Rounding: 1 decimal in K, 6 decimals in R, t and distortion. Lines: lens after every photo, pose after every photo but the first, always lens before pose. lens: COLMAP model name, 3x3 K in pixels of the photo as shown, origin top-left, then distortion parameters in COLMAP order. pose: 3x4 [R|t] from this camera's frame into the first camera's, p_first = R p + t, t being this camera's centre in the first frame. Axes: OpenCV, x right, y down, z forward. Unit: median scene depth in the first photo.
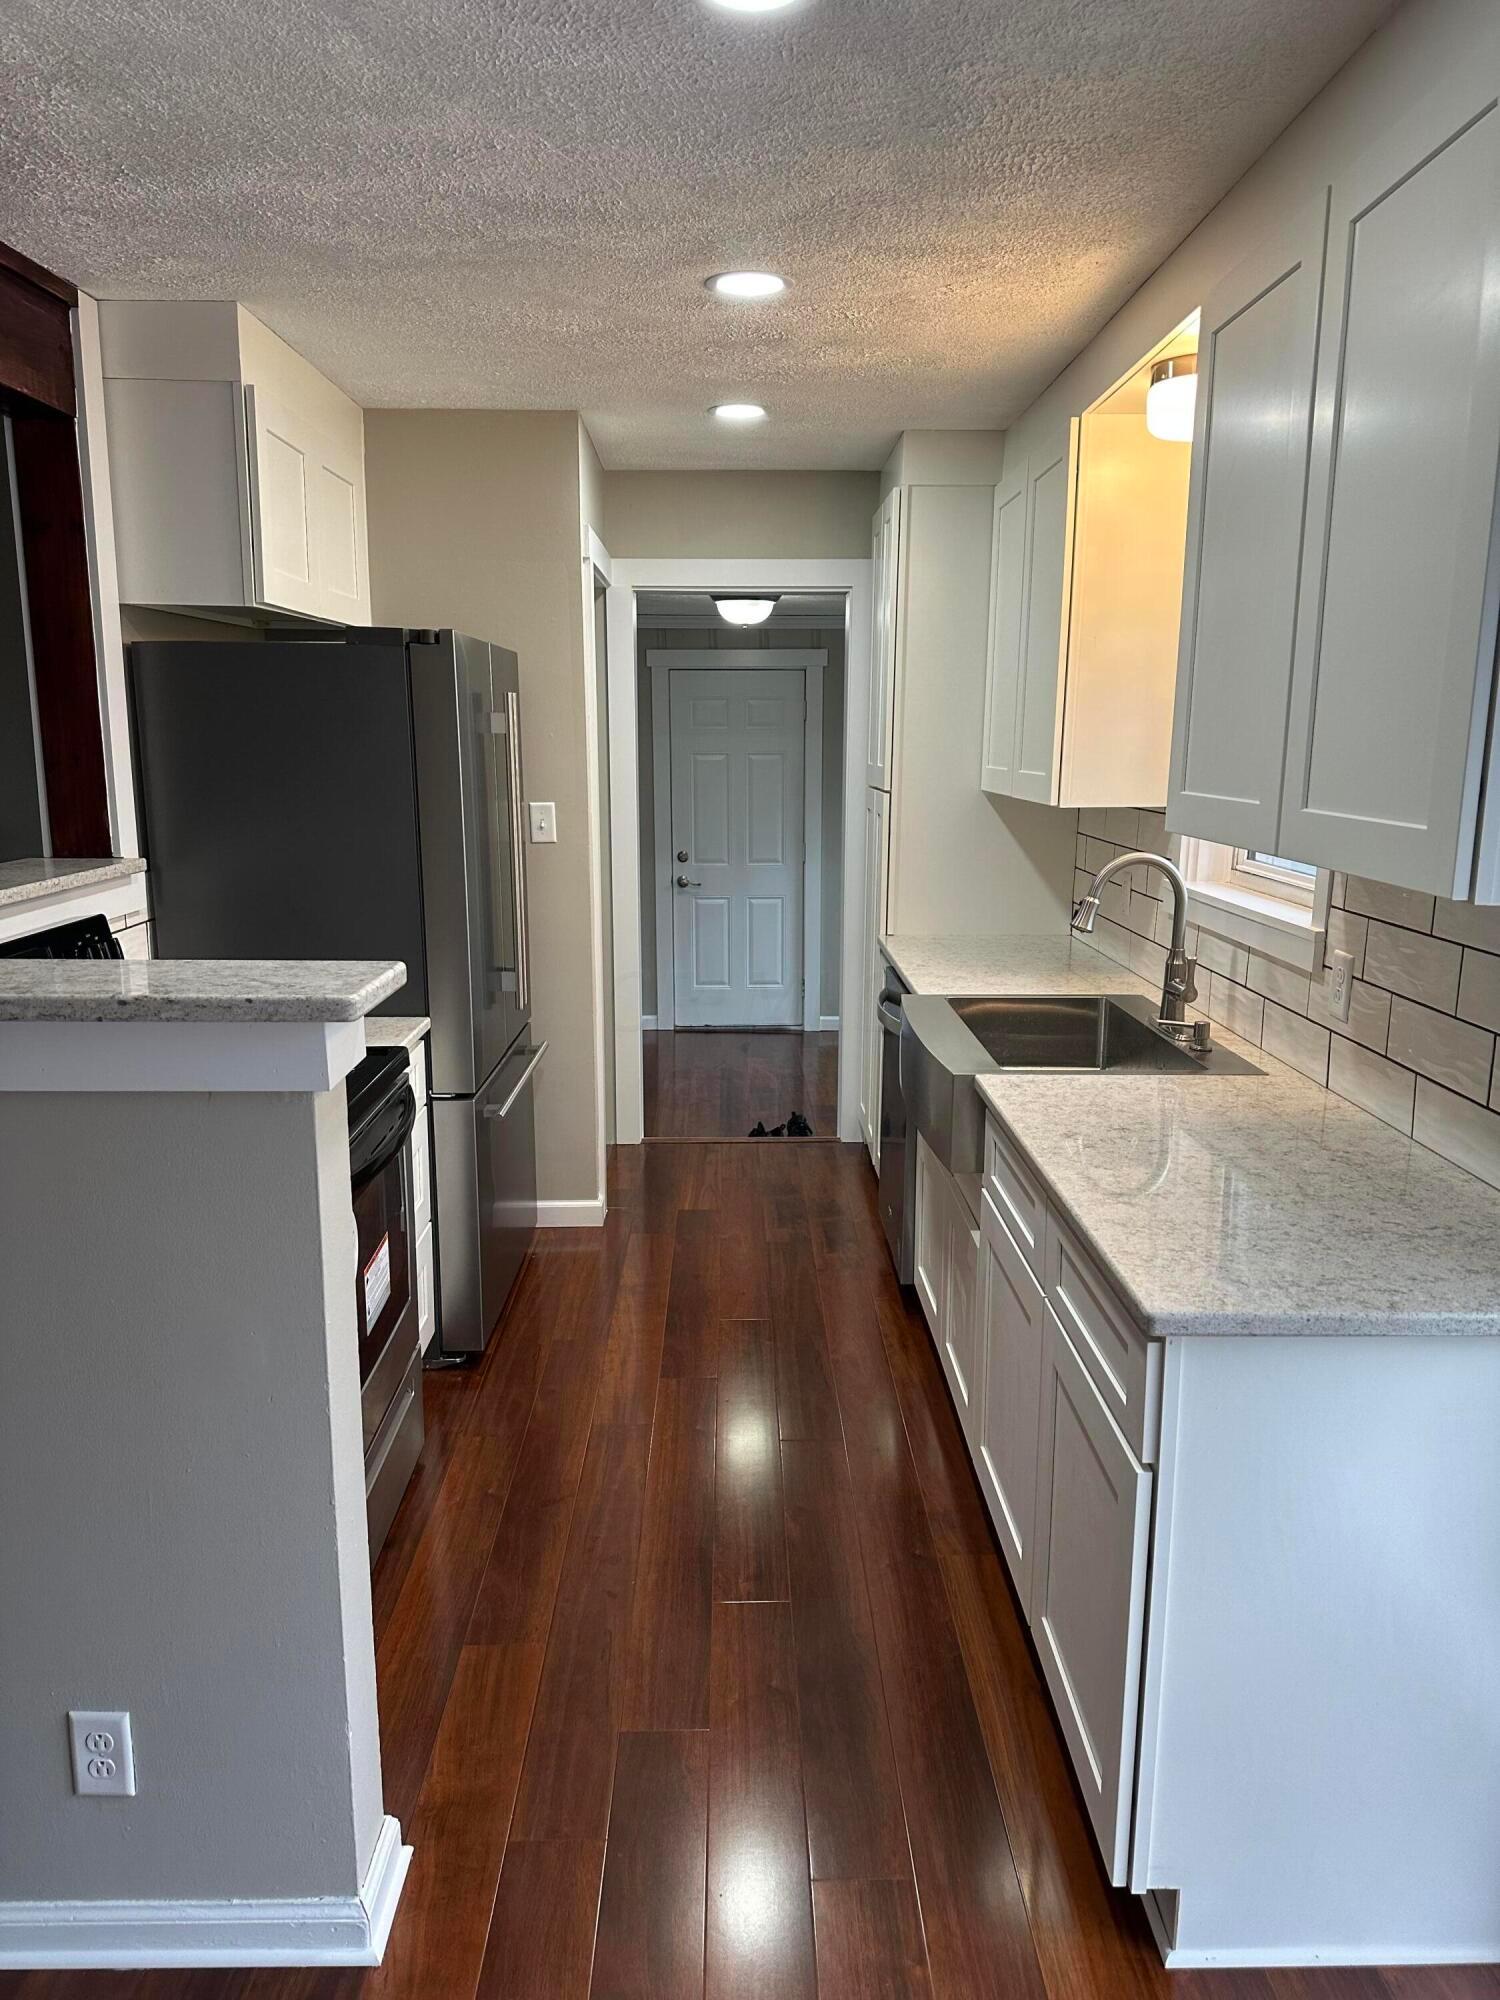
lens RADIAL K [[1400.7, 0, 744.4], [0, 1400.7, 1004.8], [0, 0, 1]] dist [0.071402, -0.088591]
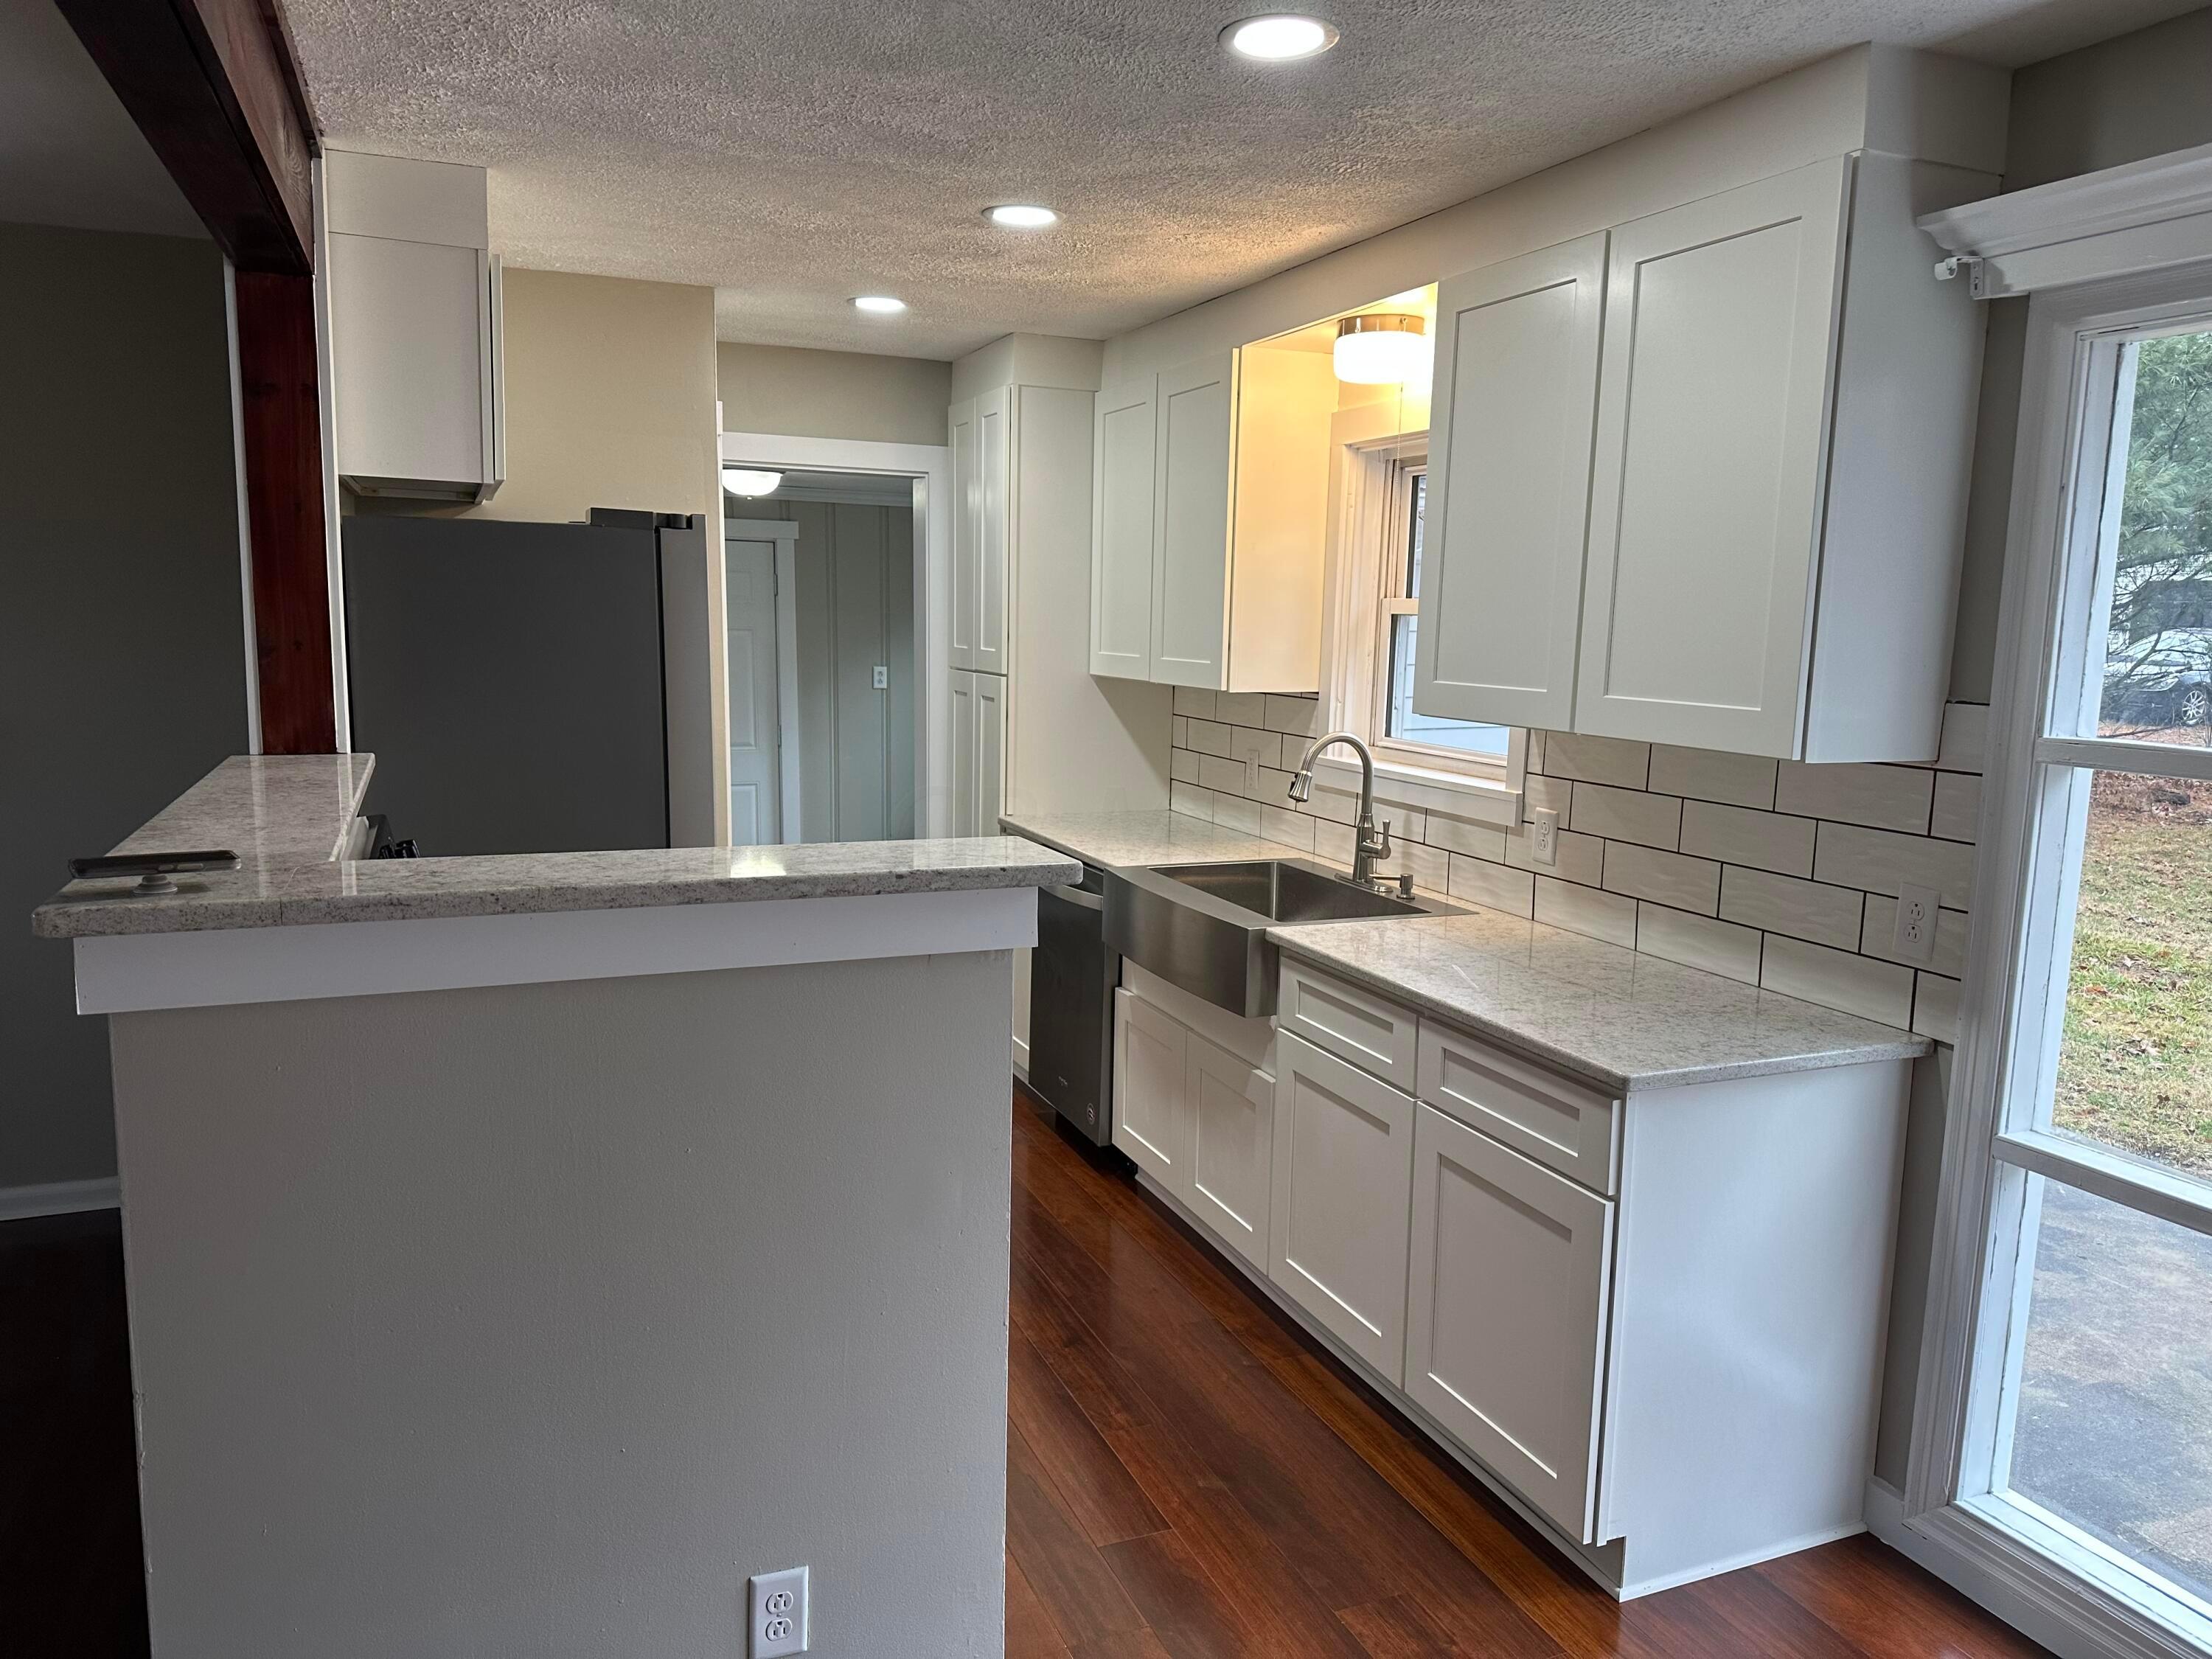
lens RADIAL K [[1545.9, 0, 1106.0], [0, 1545.9, 829.5], [0, 0, 1]] dist [0.109312, -0.162272]
pose [[0.927665, -0.037099, 0.371566, -0.427197], [0.054056, 0.997913, -0.035319, 0.007876], [-0.369480, 0.052850, 0.927735, -0.120013]]
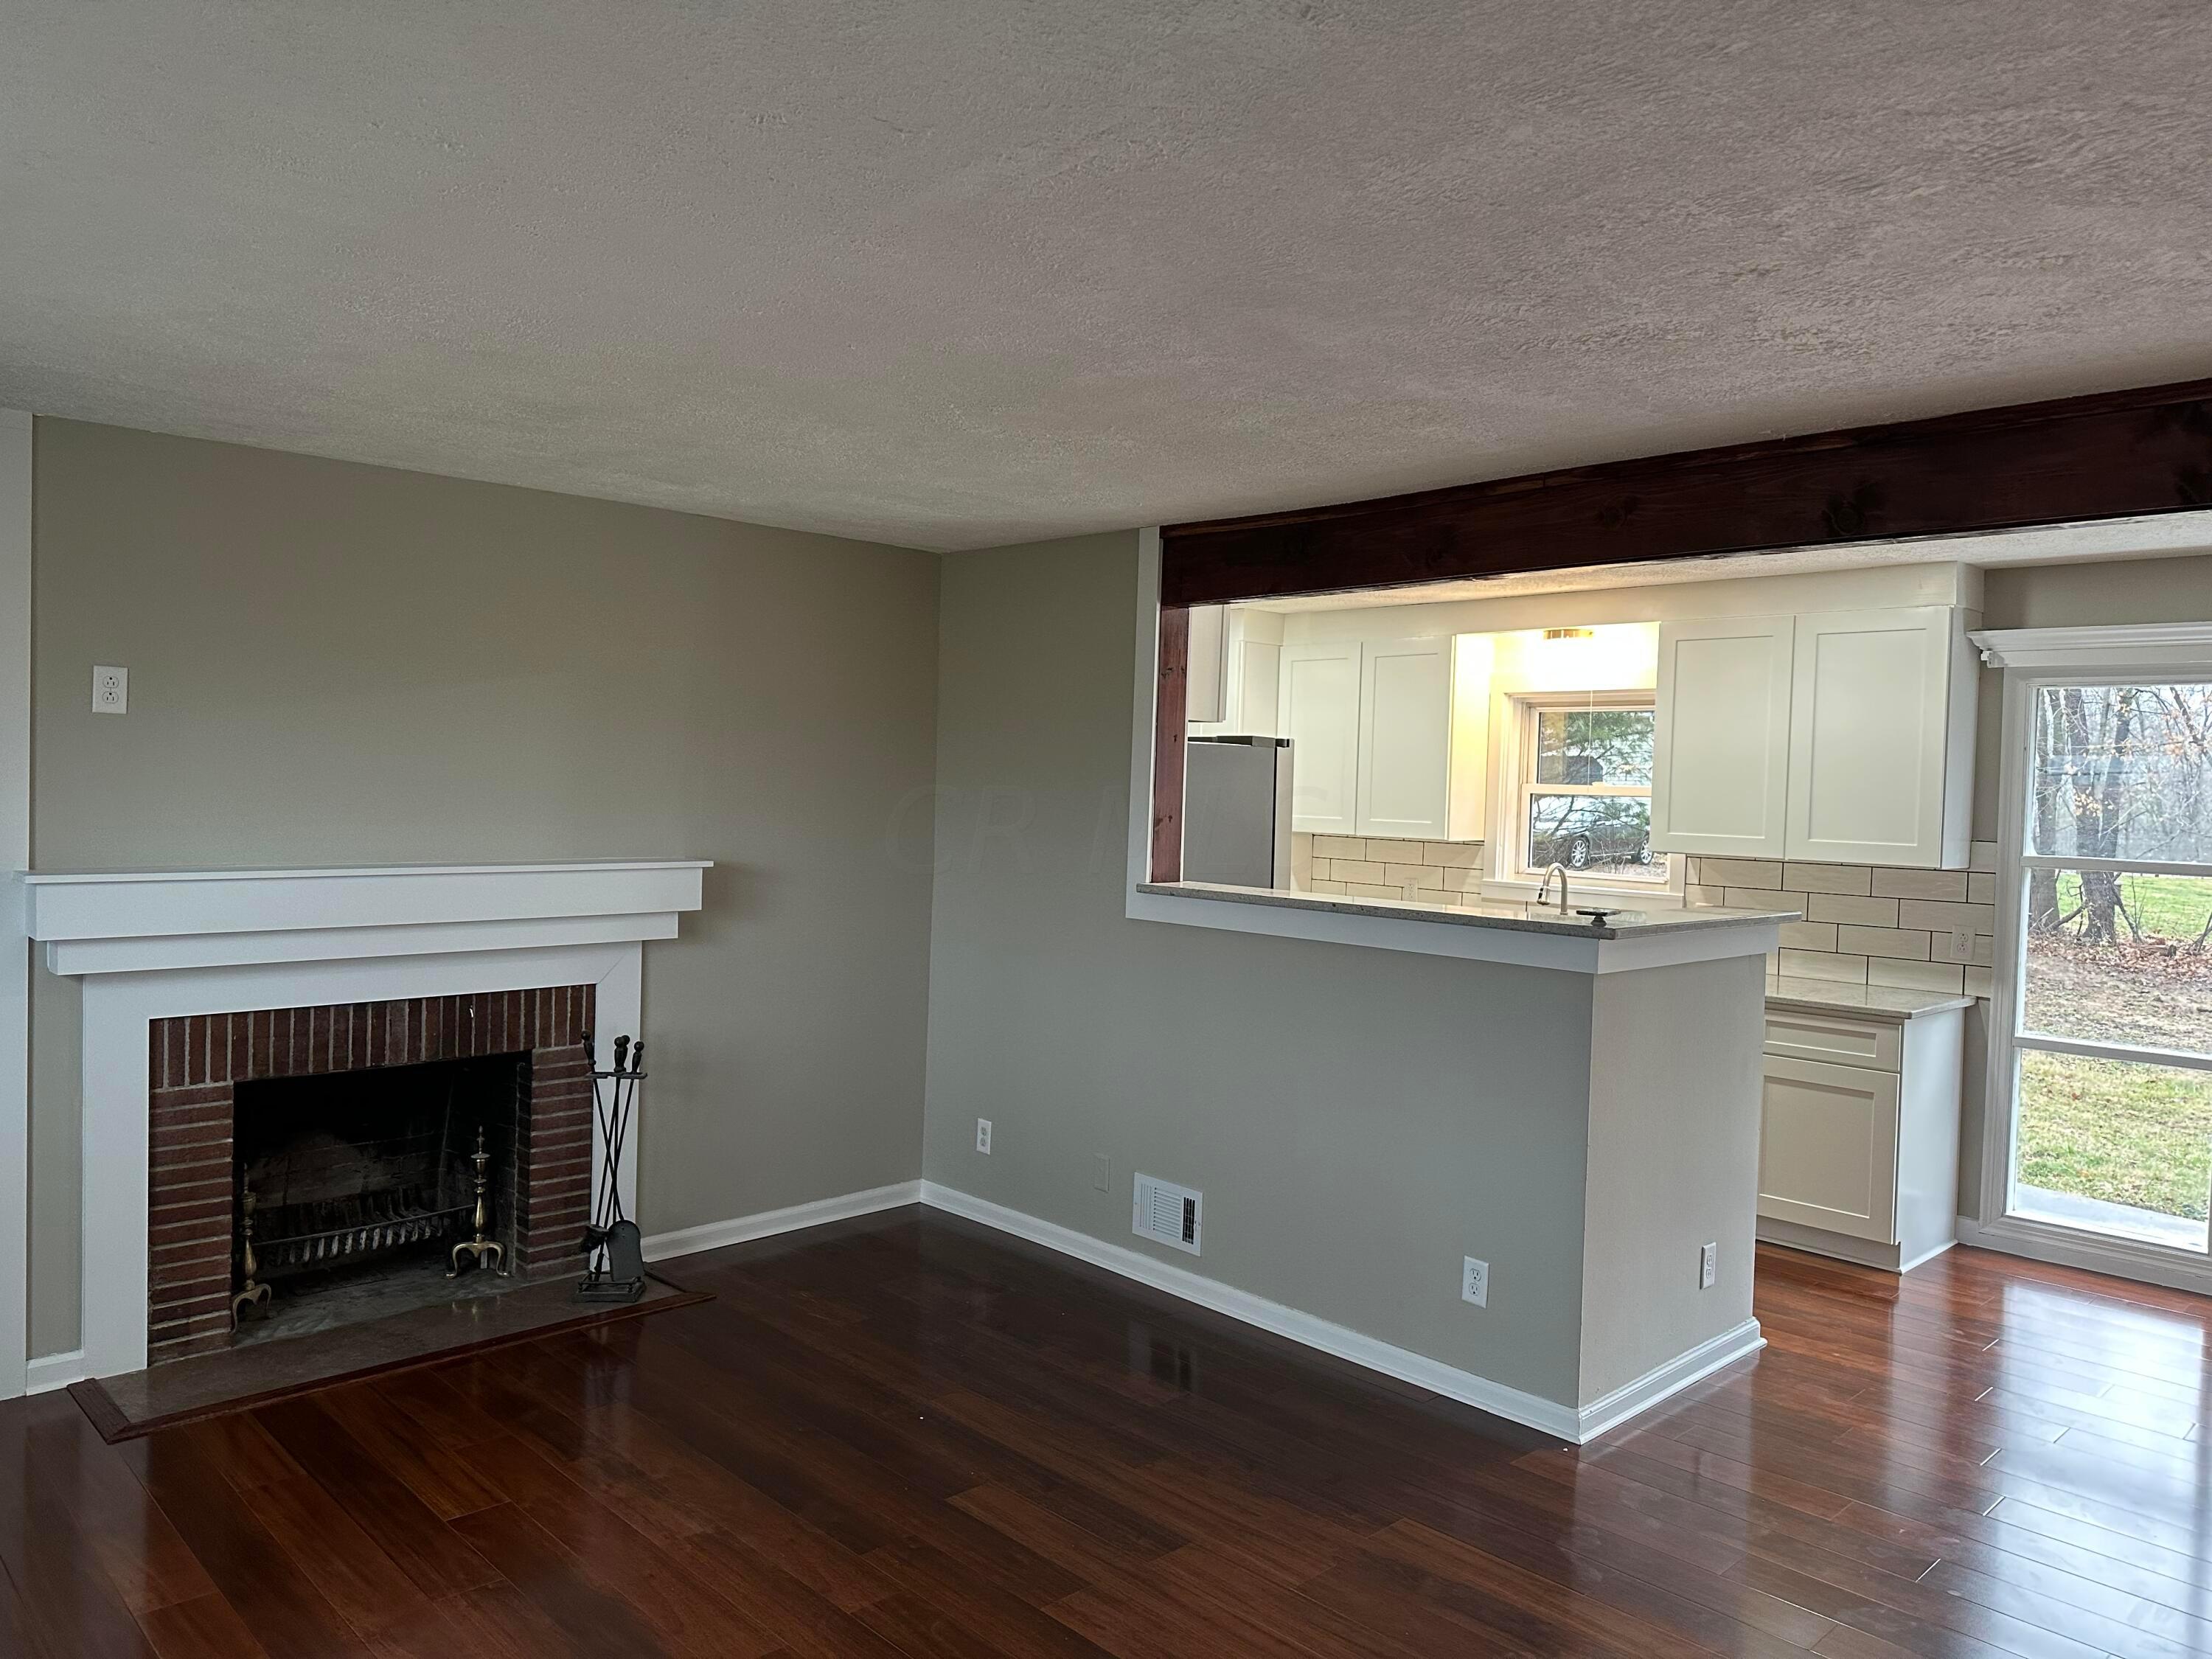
lens RADIAL K [[1553.6, 0, 1096.1], [0, 1553.6, 820.5], [0, 0, 1]] dist [0.070850, -0.087270]
pose [[0.732194, -0.004399, 0.681082, -1.908411], [0.107553, 0.988179, -0.109242, 0.000850], [-0.672551, 0.153239, 0.724012, -0.169057]]
